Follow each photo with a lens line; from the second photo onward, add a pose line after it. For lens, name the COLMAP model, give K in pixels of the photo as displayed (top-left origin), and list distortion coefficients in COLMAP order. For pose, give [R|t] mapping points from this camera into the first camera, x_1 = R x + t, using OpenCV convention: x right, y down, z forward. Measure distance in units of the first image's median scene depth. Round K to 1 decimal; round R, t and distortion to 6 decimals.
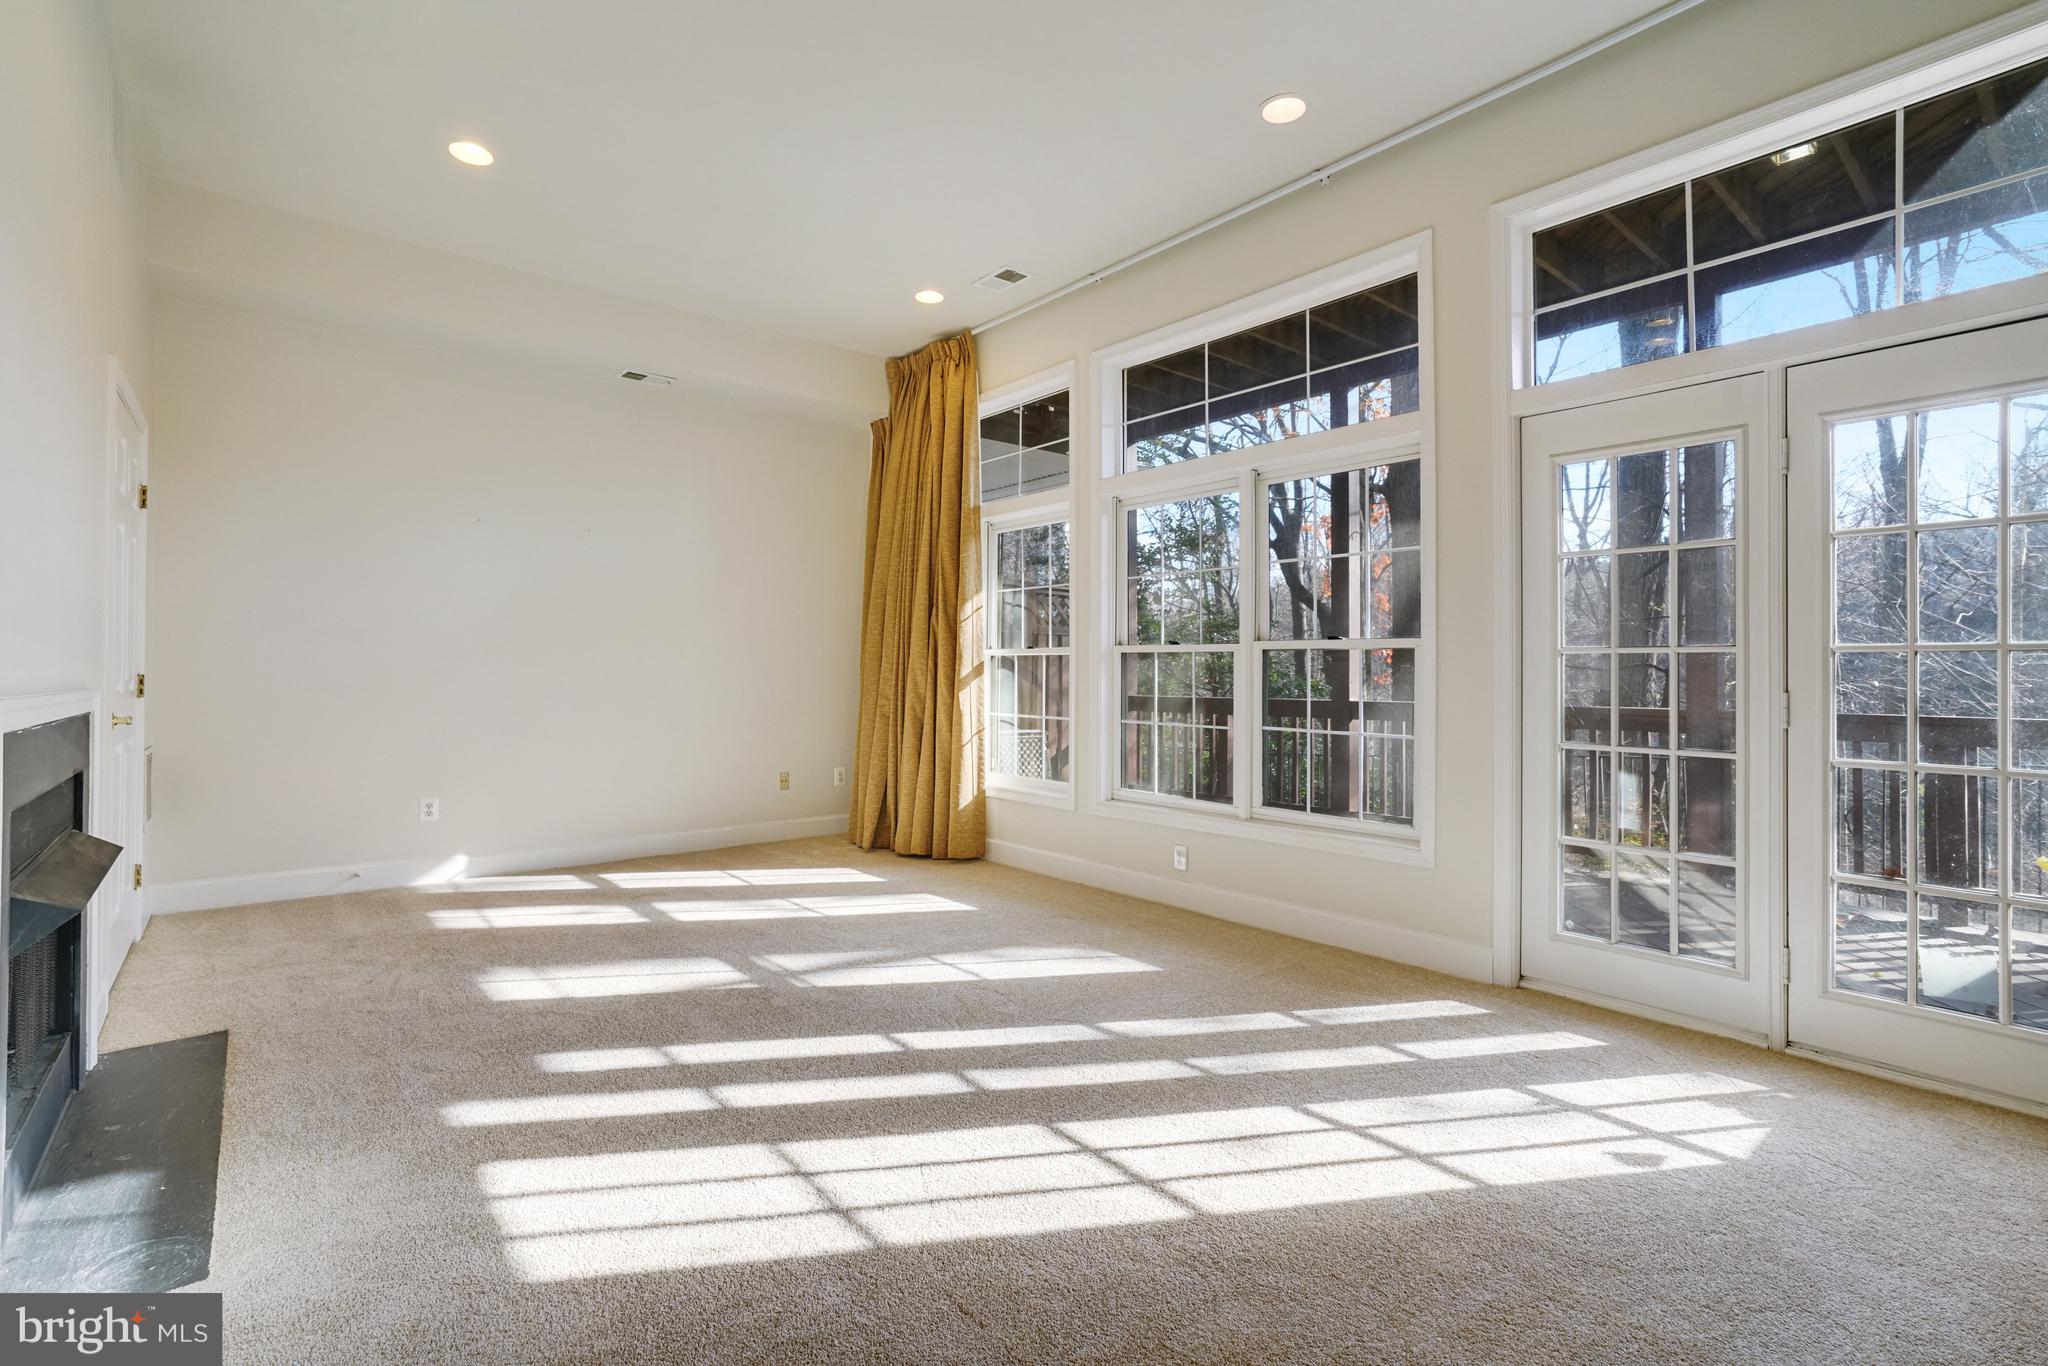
lens RADIAL K [[952.1, 0, 1033.9], [0, 952.1, 683.7], [0, 0, 1]] dist [-0.047051, 0.022333]
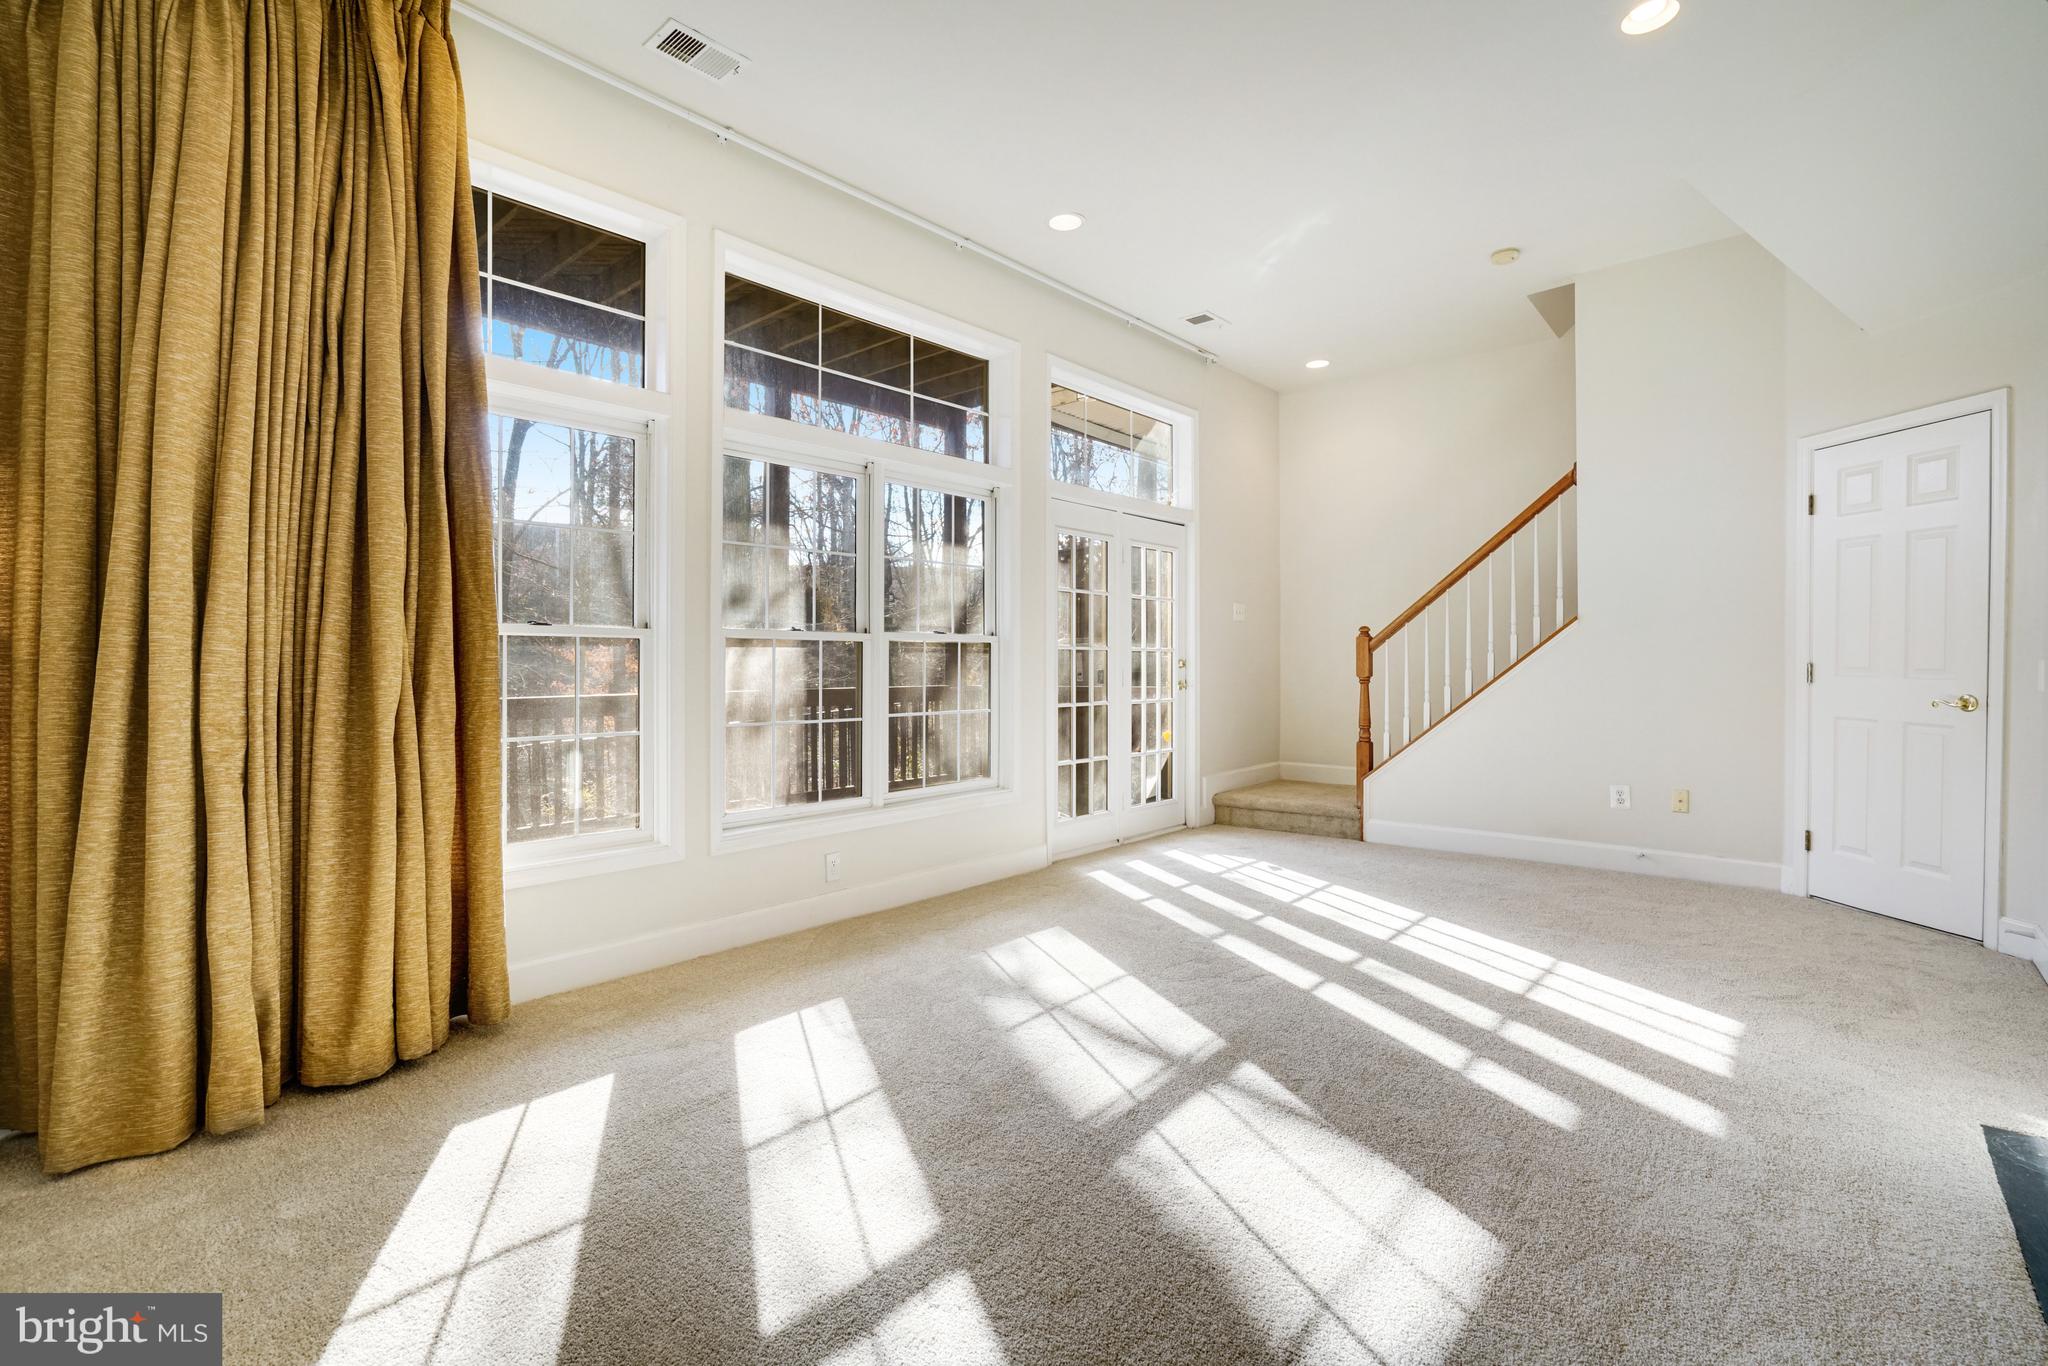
lens RADIAL K [[945.4, 0, 1015.3], [0, 945.4, 662.7], [0, 0, 1]] dist [-0.046673, 0.021495]
pose [[-0.152760, 0.002355, 0.988260, -0.938506], [0.012004, 0.999928, -0.000528, -0.011237], [-0.988190, 0.011783, -0.152777, 1.195290]]
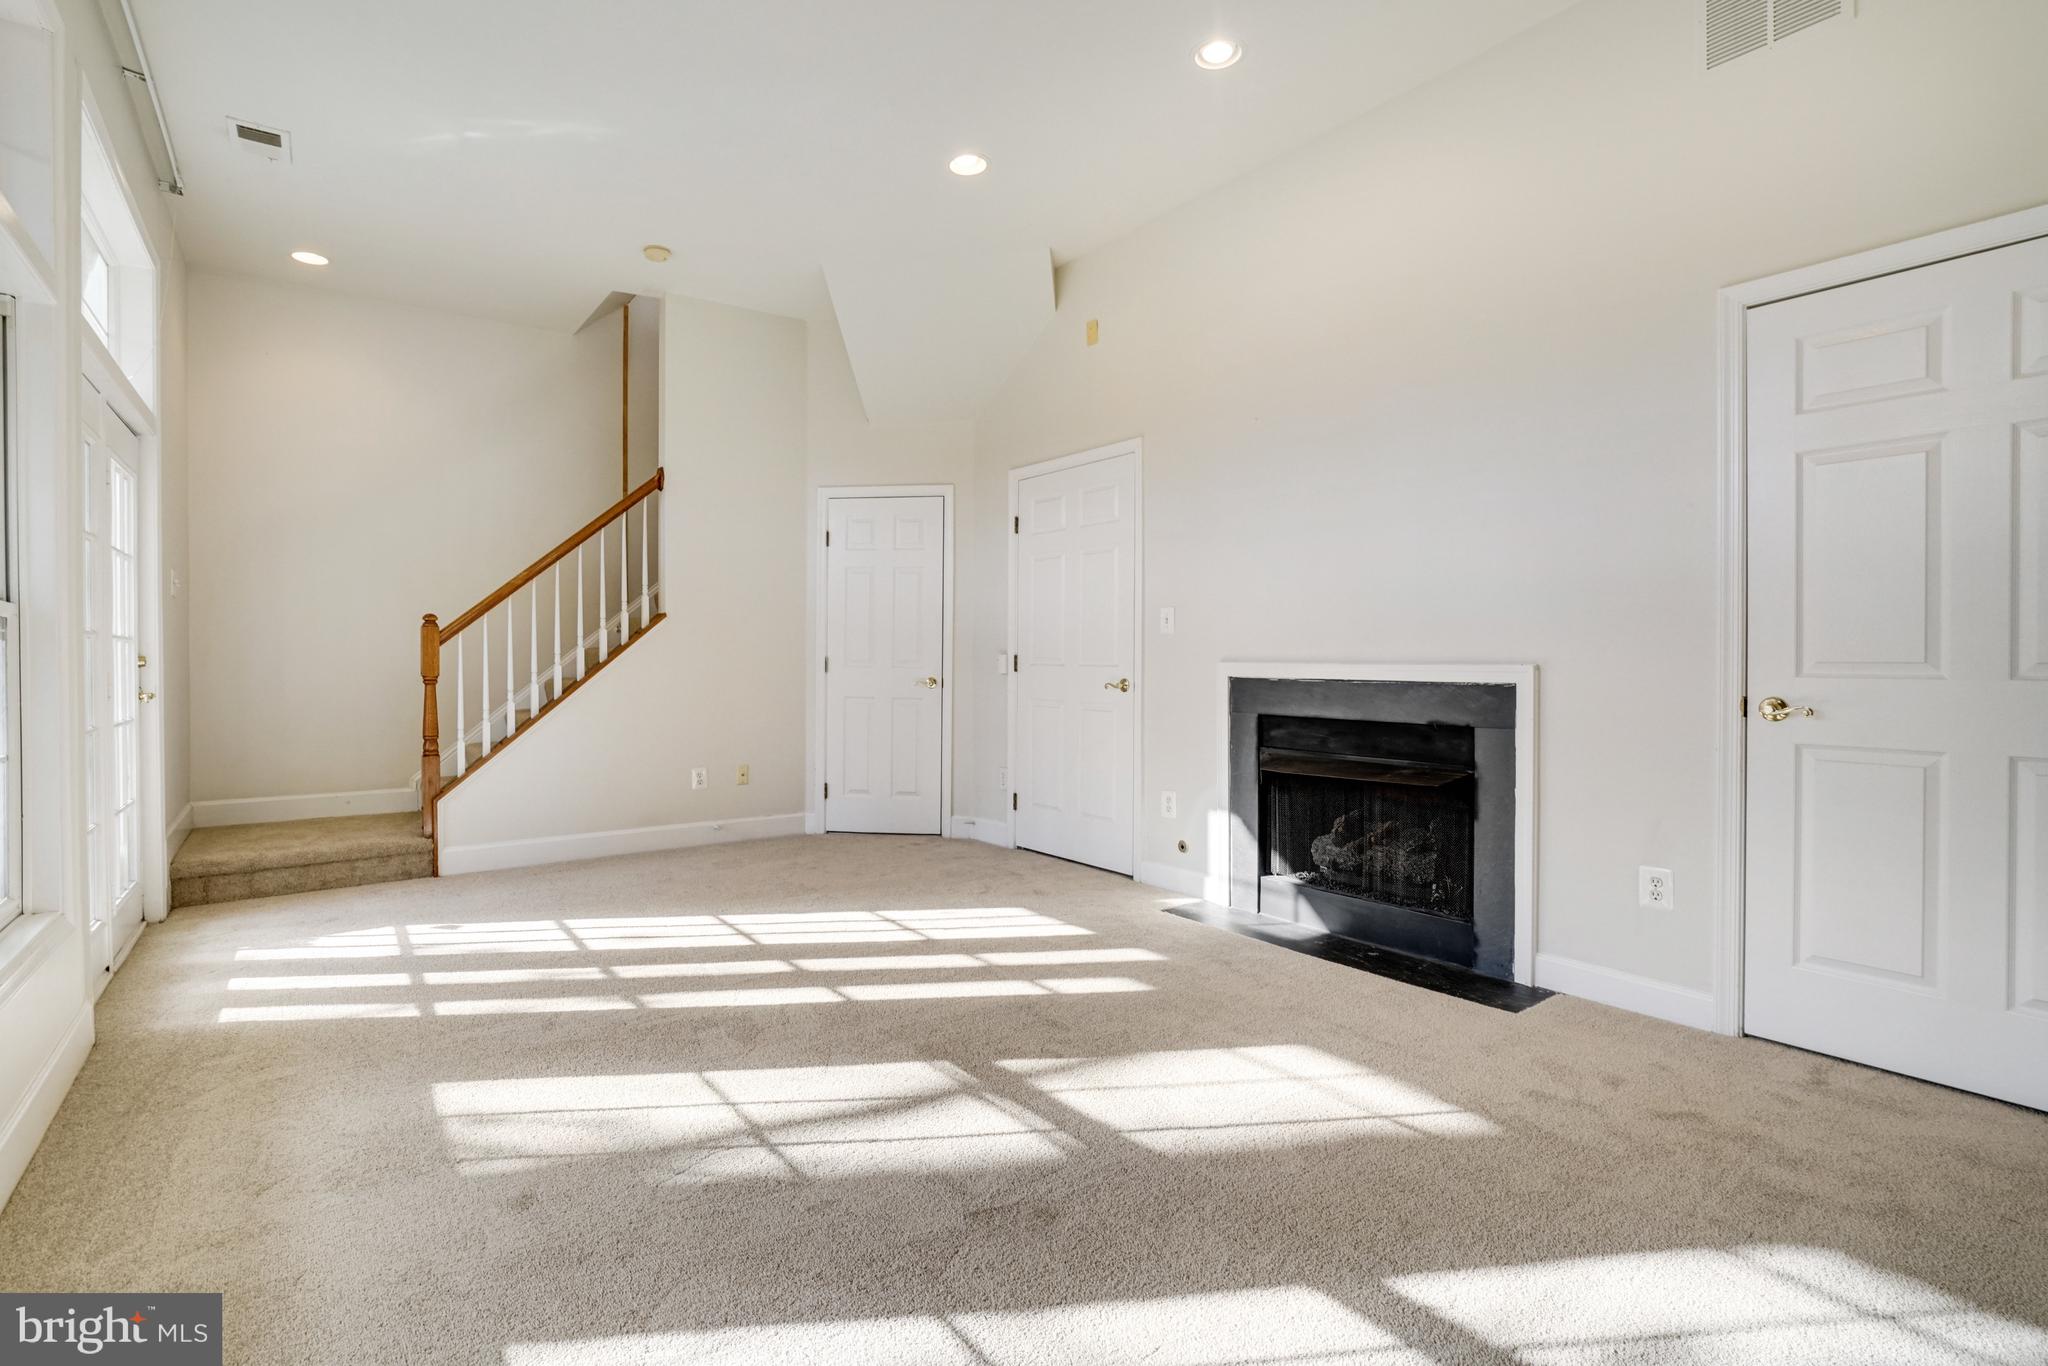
lens RADIAL K [[945.4, 0, 1015.3], [0, 945.4, 662.7], [0, 0, 1]] dist [-0.046673, 0.021495]
pose [[-0.997941, 0.004087, 0.064004, -0.325642], [0.005378, 0.999785, 0.020006, -0.021414], [-0.063908, 0.020309, -0.997749, 1.616505]]
